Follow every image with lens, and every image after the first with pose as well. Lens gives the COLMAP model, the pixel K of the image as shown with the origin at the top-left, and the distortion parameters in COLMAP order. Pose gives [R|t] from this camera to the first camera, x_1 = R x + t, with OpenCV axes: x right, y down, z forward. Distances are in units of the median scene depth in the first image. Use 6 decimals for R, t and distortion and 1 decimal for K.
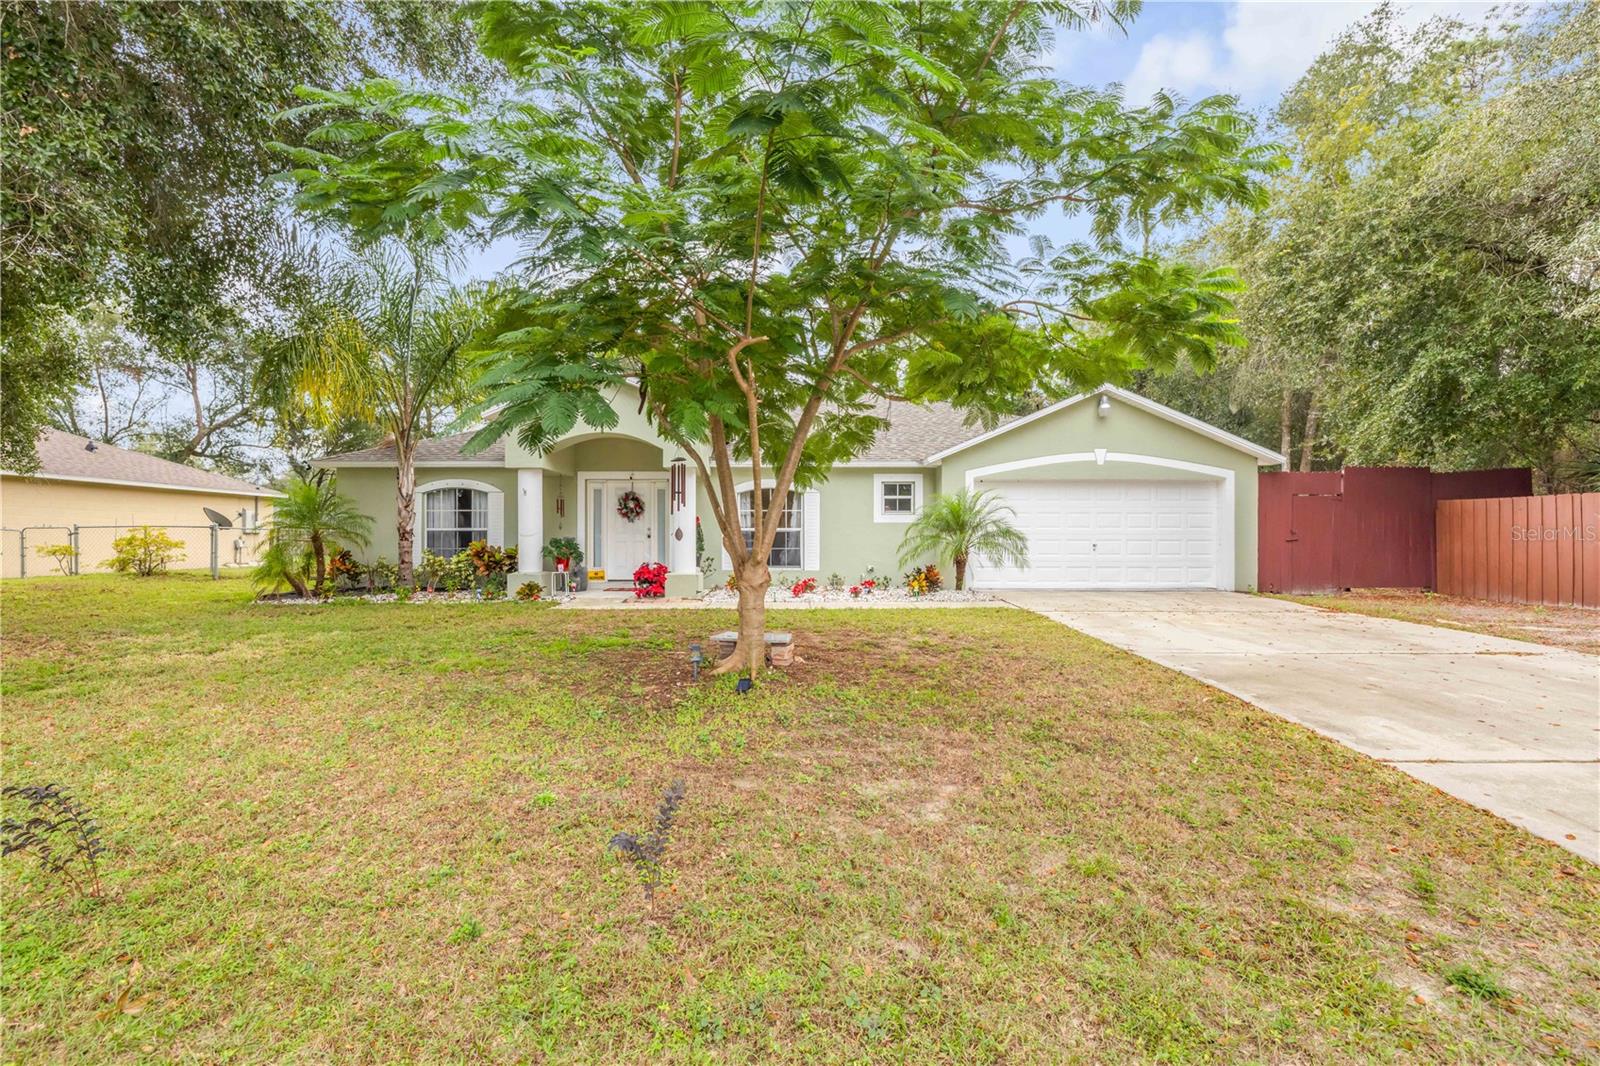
lens RADIAL K [[725.4, 0, 795.4], [0, 725.4, 527.1], [0, 0, 1]] dist [-0.001354, -0.000138]
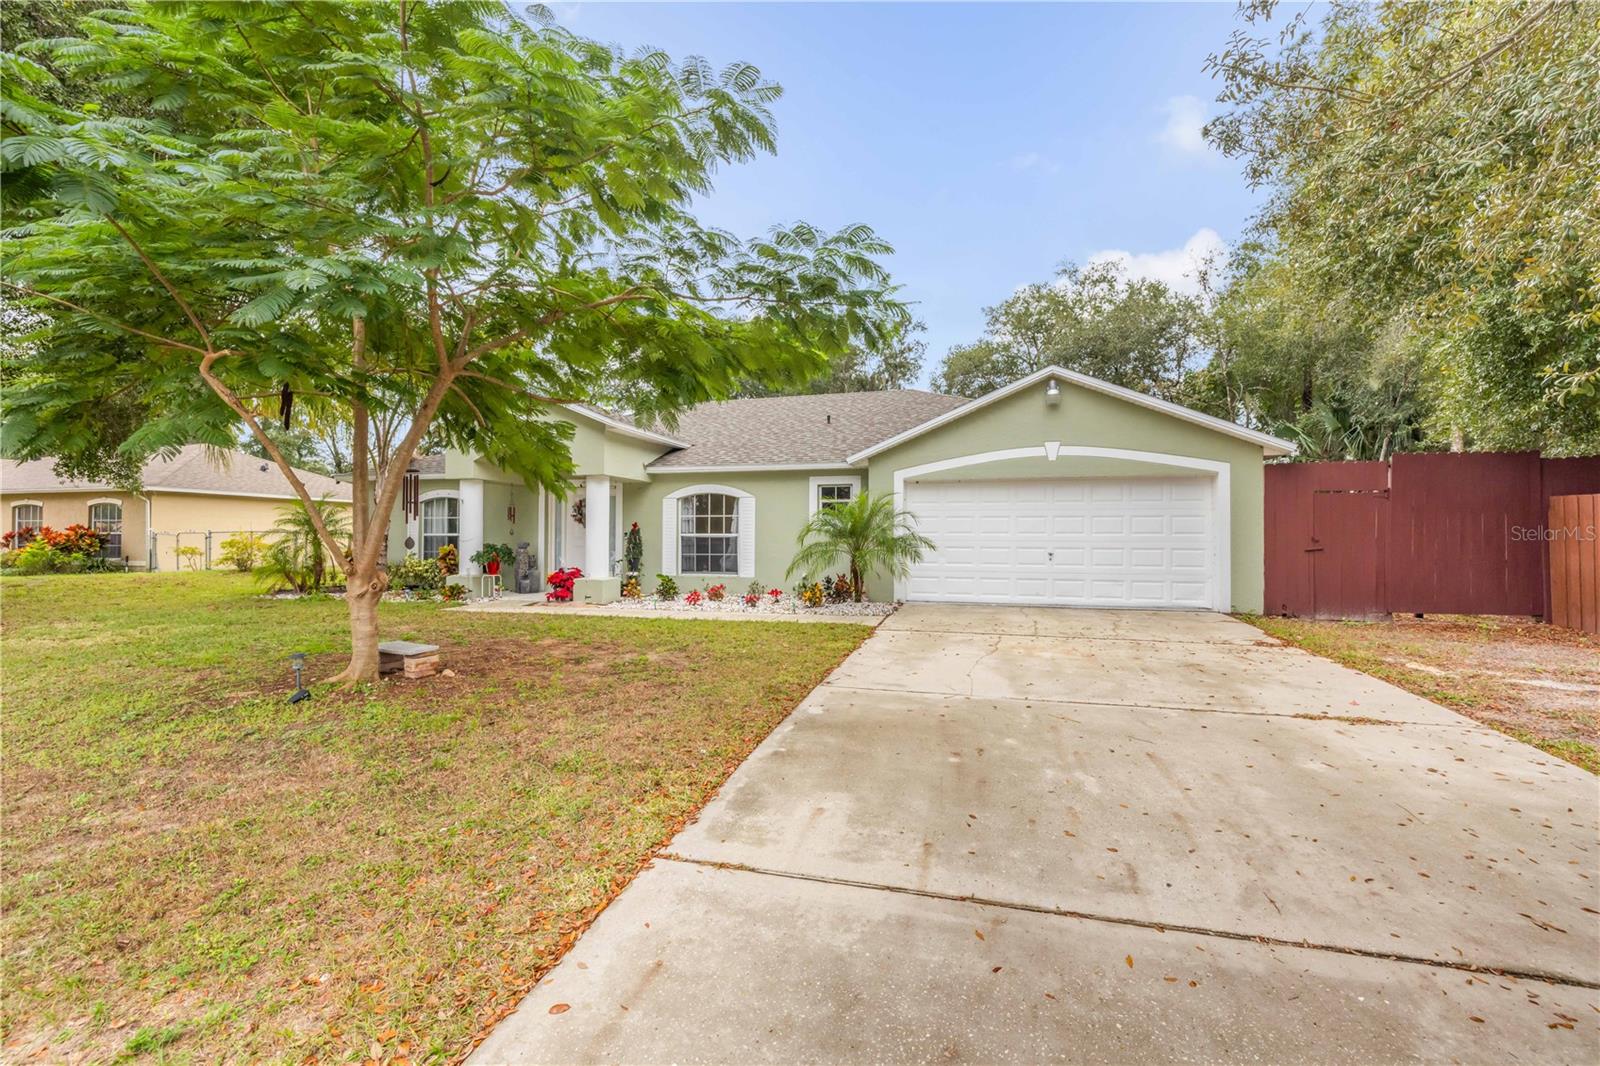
lens RADIAL K [[725.4, 0, 795.4], [0, 725.4, 527.1], [0, 0, 1]] dist [-0.001354, -0.000138]
pose [[0.962064, -0.001822, -0.272819, 0.360175], [0.001974, 0.999998, 0.000280, -0.008242], [0.272818, -0.000808, 0.962065, 0.093399]]
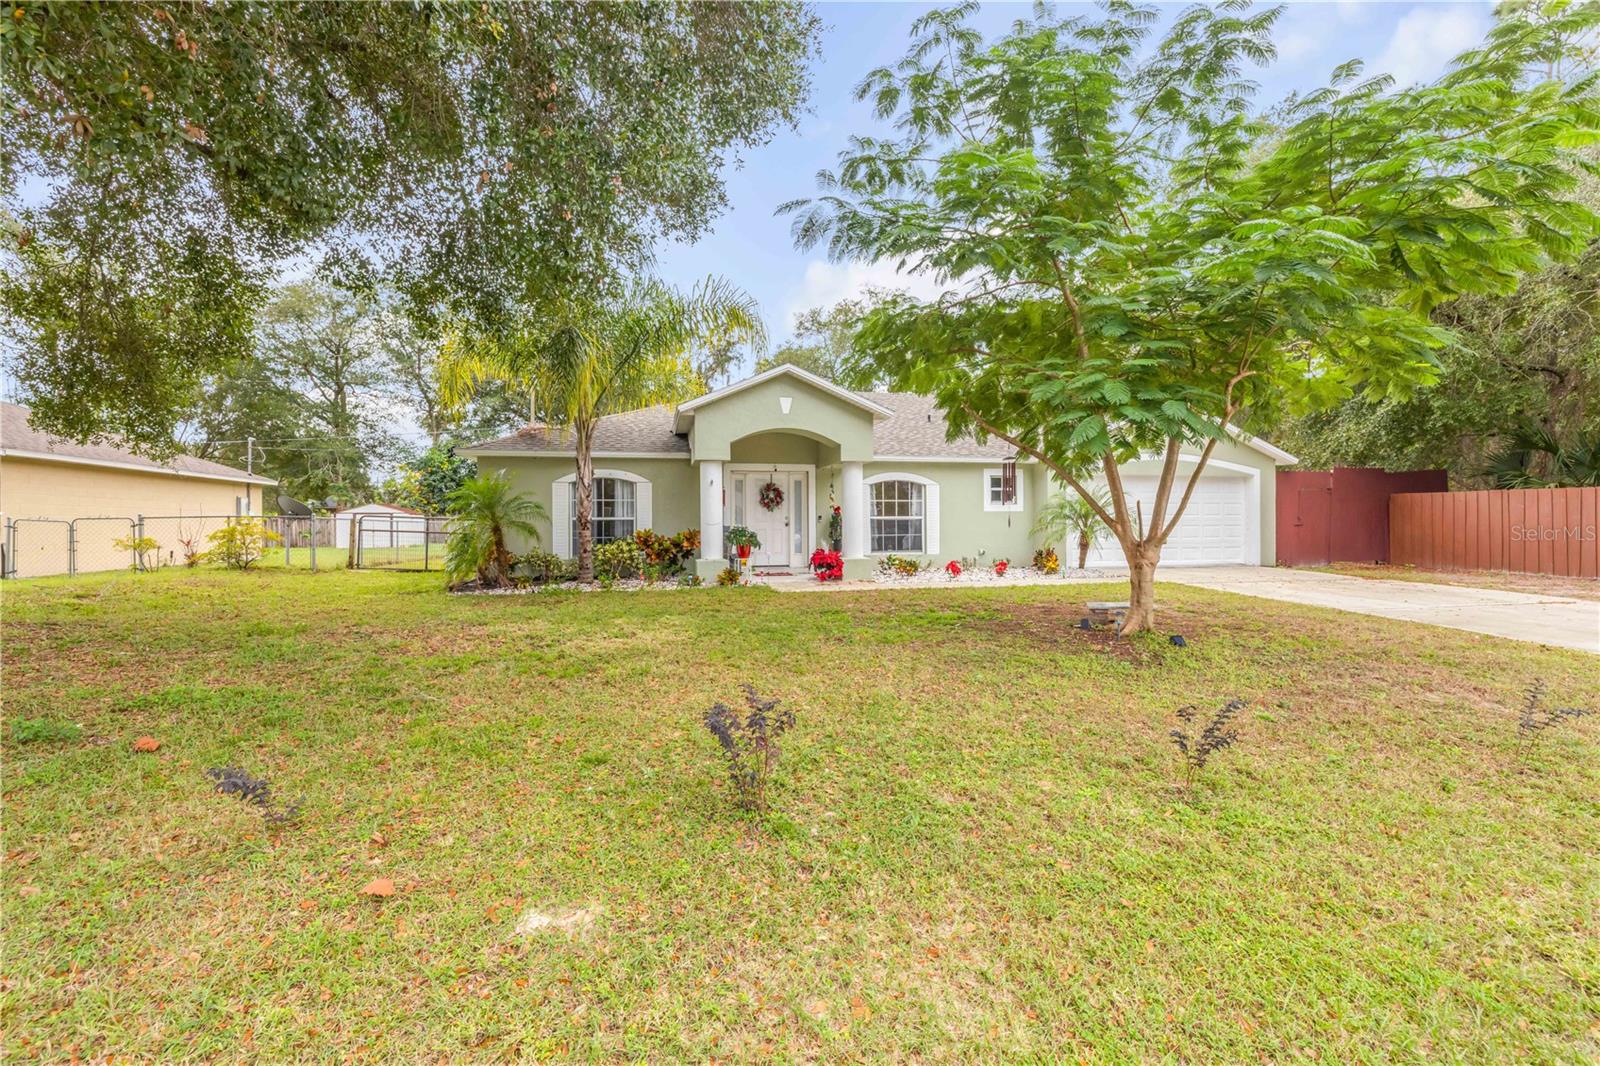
lens RADIAL K [[725.4, 0, 795.4], [0, 725.4, 527.1], [0, 0, 1]] dist [-0.001354, -0.000138]
pose [[0.977809, -0.005797, 0.209418, -0.432634], [0.002289, 0.999853, 0.016987, -0.001873], [-0.209486, -0.016131, 0.977679, -0.049060]]
